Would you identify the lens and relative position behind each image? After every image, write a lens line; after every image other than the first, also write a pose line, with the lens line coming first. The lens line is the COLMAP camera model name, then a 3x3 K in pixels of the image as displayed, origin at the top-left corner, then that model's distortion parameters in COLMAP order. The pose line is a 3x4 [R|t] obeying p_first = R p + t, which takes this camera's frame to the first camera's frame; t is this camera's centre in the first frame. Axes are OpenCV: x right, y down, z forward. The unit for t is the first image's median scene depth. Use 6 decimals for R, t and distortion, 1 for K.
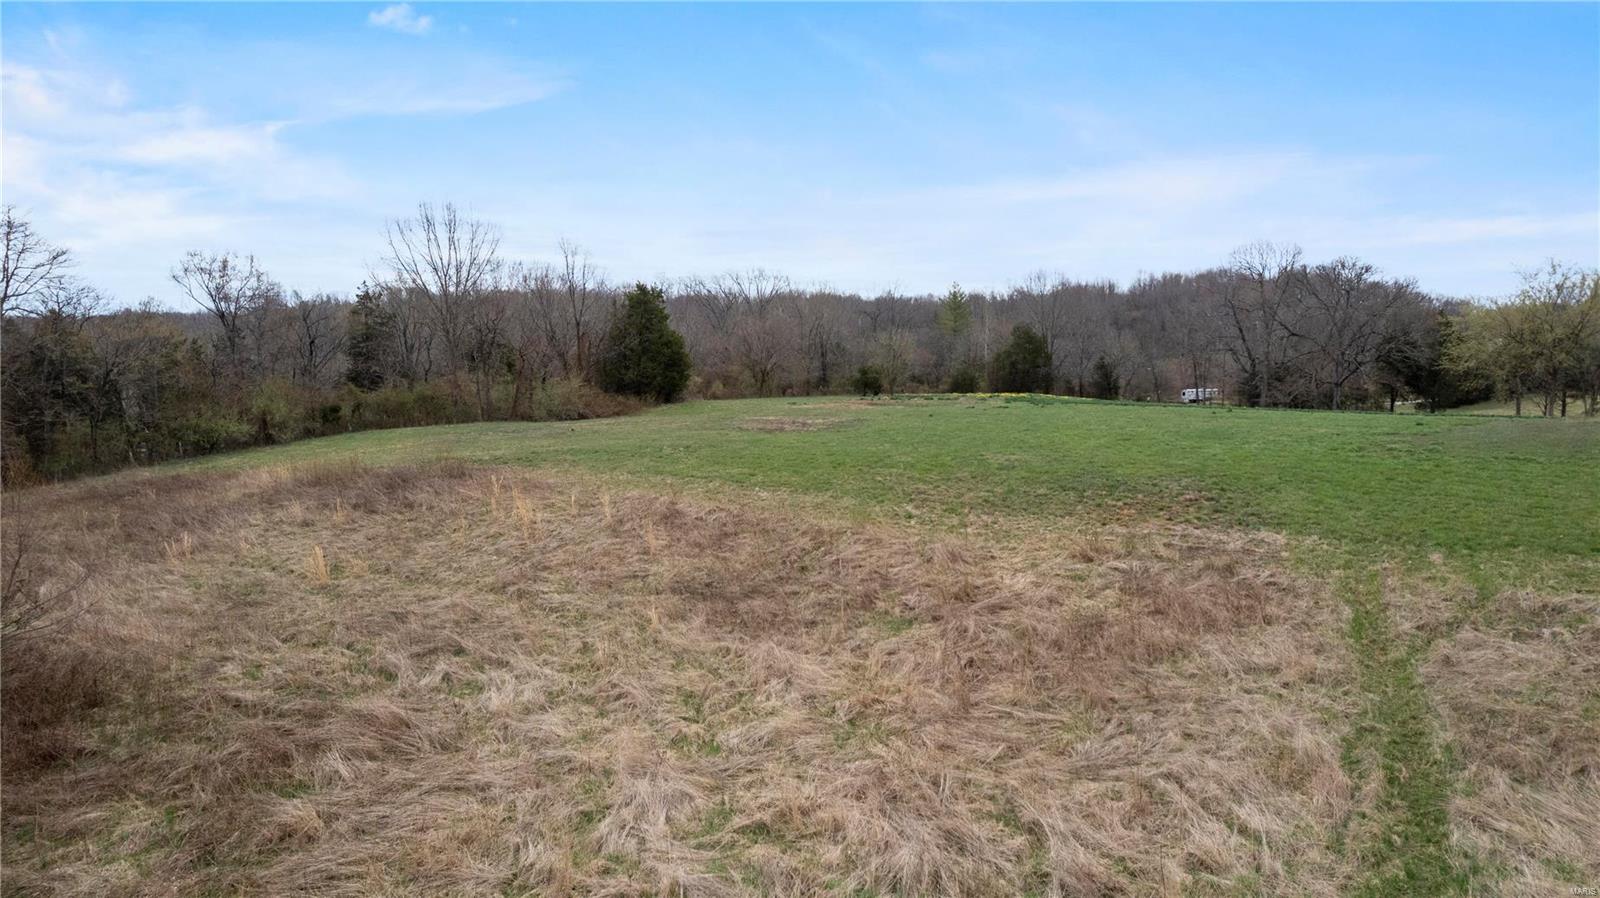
lens RADIAL K [[1028.6, 0, 800.7], [0, 1028.6, 449.3], [0, 0, 1]] dist [-0.072909, 0.066117]
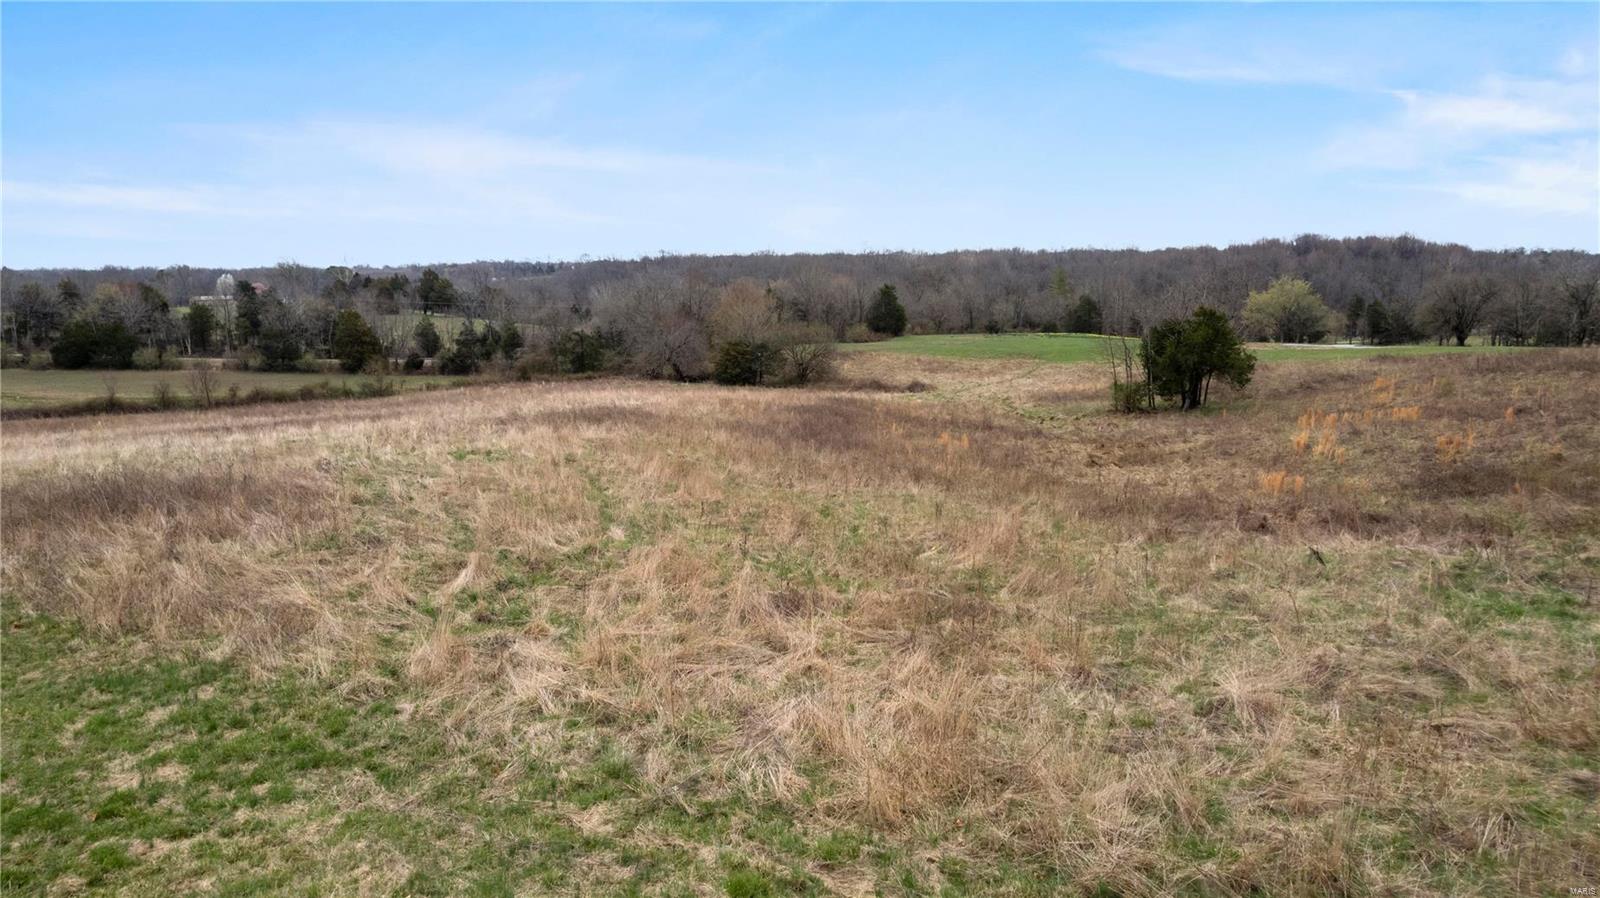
lens RADIAL K [[1028.6, 0, 799.7], [0, 1028.6, 449.2], [0, 0, 1]] dist [-0.072909, 0.066117]
pose [[0.985813, 0.017181, -0.166963, 0.038009], [-0.007700, 0.998329, 0.057270, 0.068241], [0.167668, -0.055172, 0.984298, -1.160255]]
